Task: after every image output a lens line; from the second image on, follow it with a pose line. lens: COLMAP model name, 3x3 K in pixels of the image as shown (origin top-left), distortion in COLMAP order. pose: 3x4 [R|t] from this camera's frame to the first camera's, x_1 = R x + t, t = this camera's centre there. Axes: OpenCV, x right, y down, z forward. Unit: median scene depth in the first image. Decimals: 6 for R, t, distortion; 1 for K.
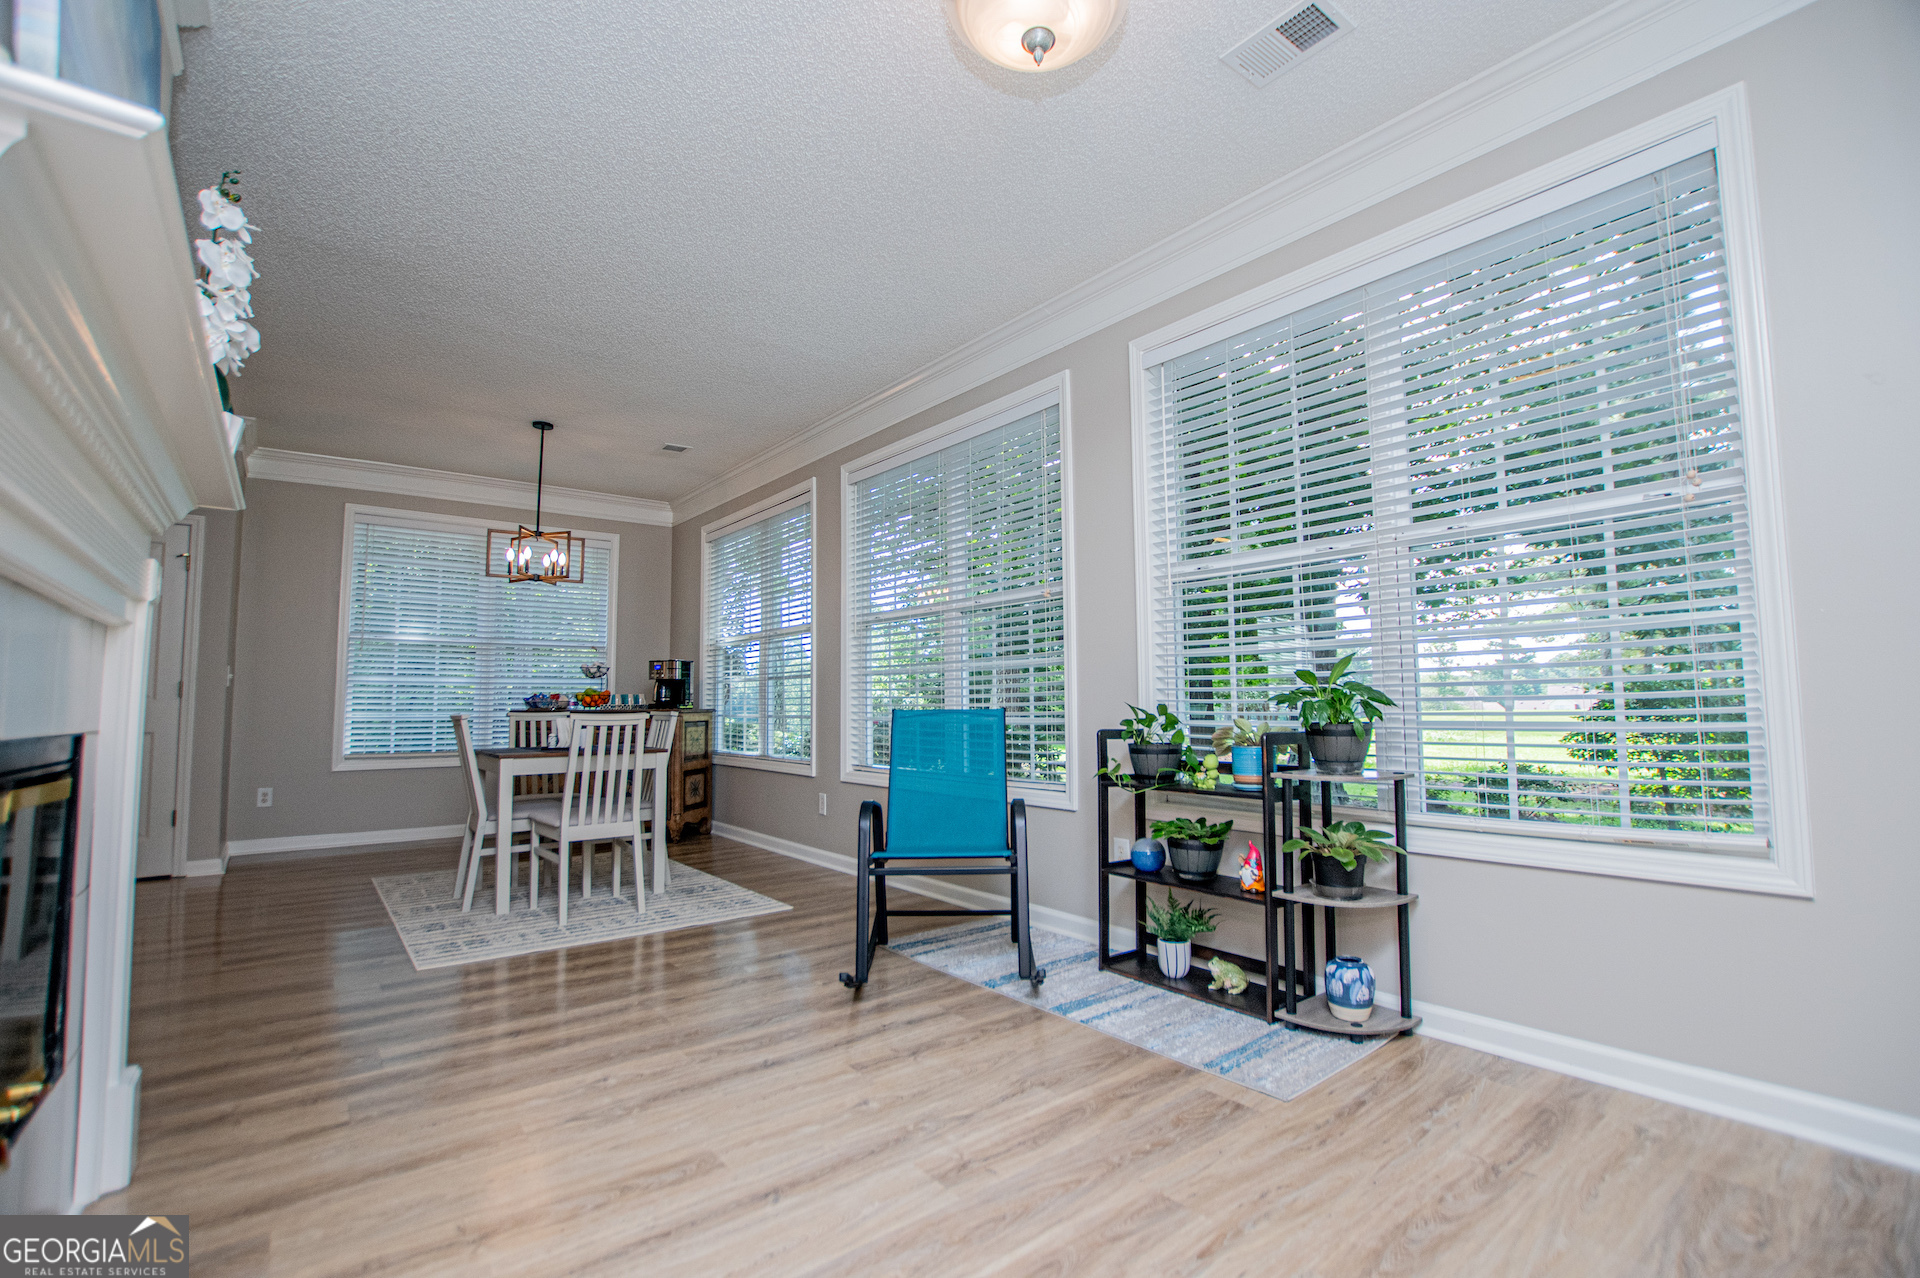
lens RADIAL K [[855.4, 0, 969.9], [0, 855.4, 639.0], [0, 0, 1]] dist [-0.038363, -0.000204]
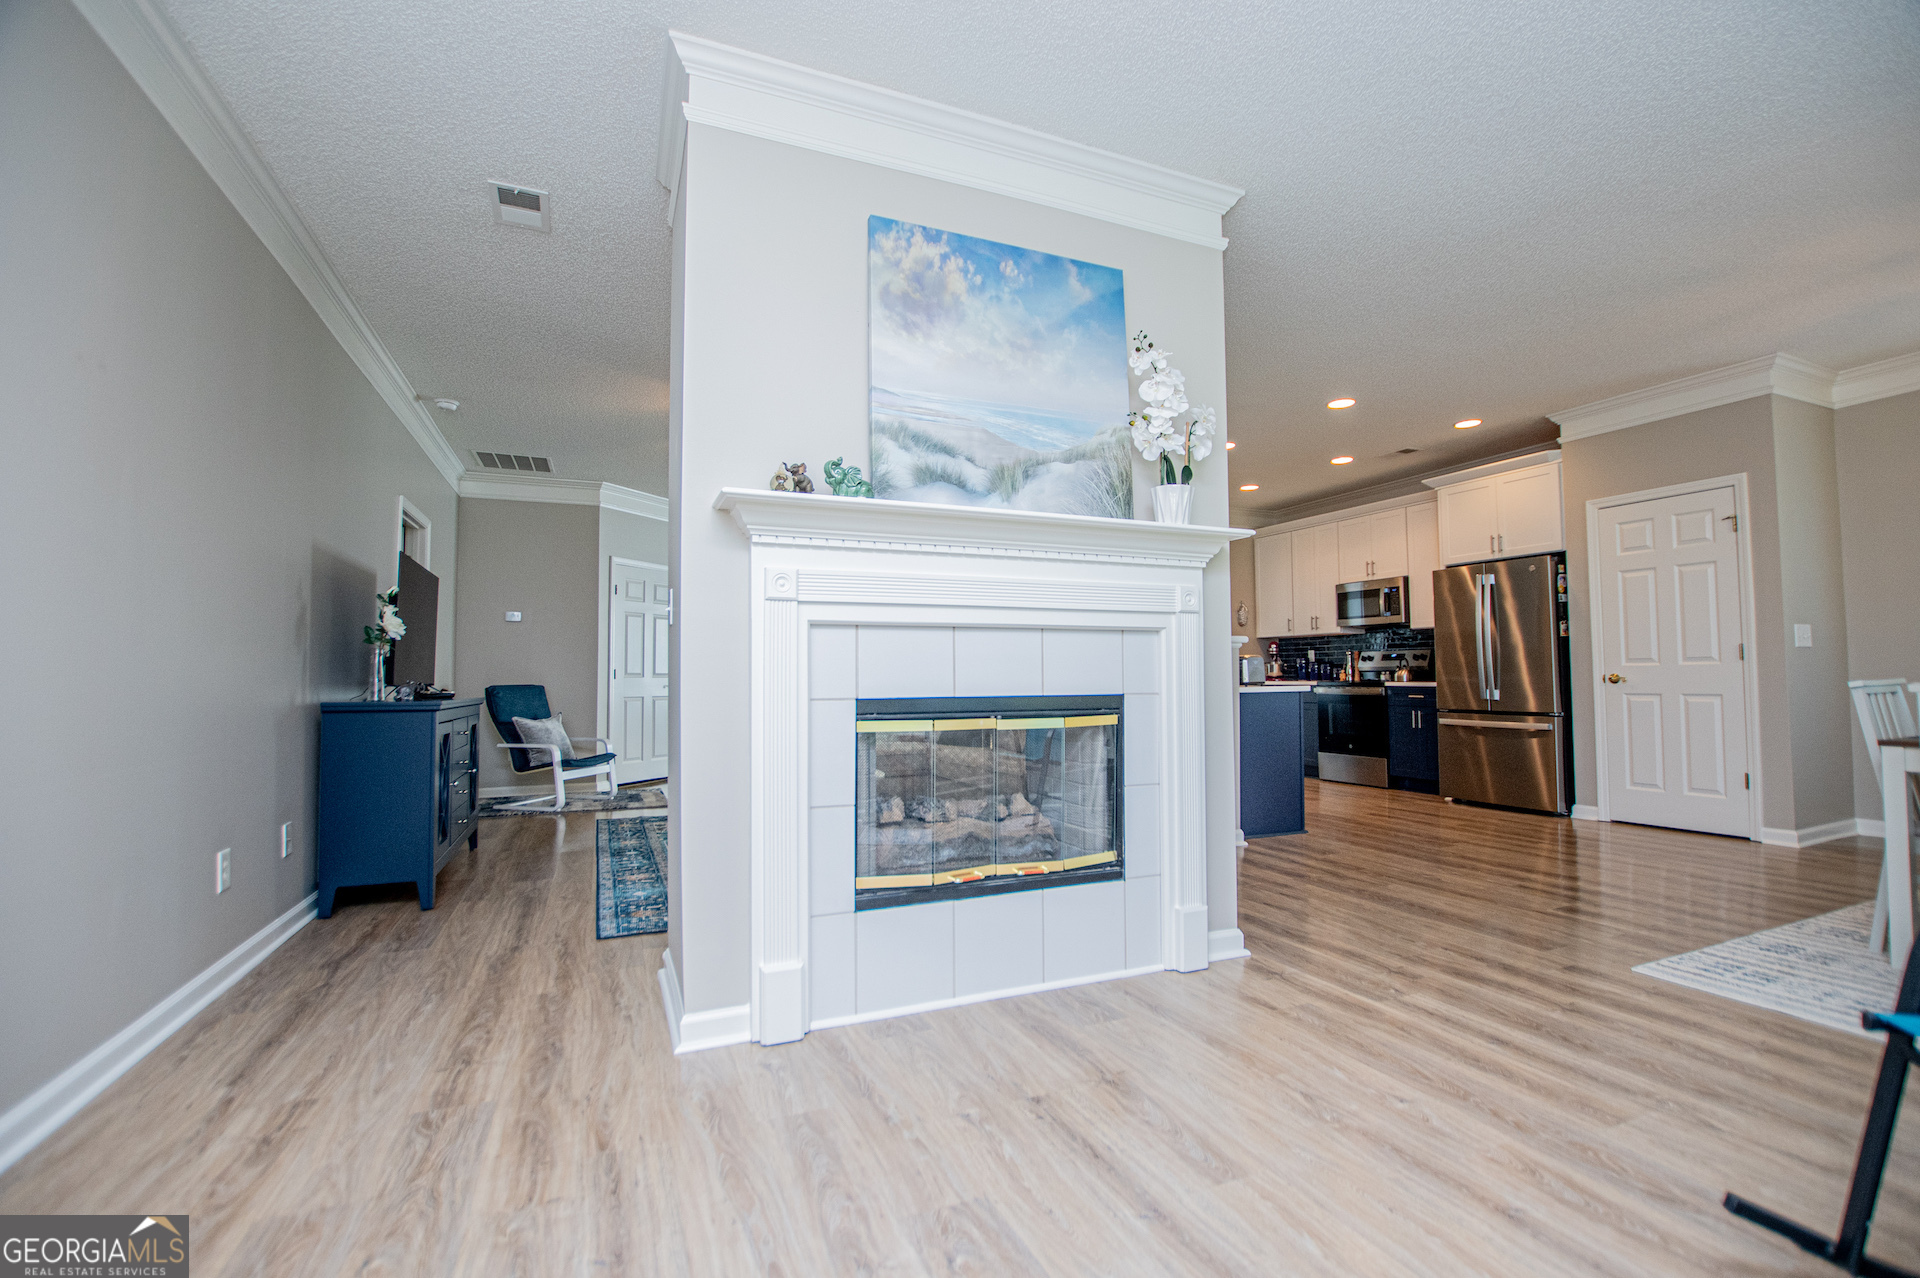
lens RADIAL K [[855.4, 0, 969.9], [0, 855.4, 639.0], [0, 0, 1]] dist [-0.038363, -0.000204]
pose [[-0.279164, -0.027793, -0.959841, 0.379397], [0.079554, 0.995475, -0.051963, 0.036751], [0.956942, -0.090865, -0.275690, 0.592548]]
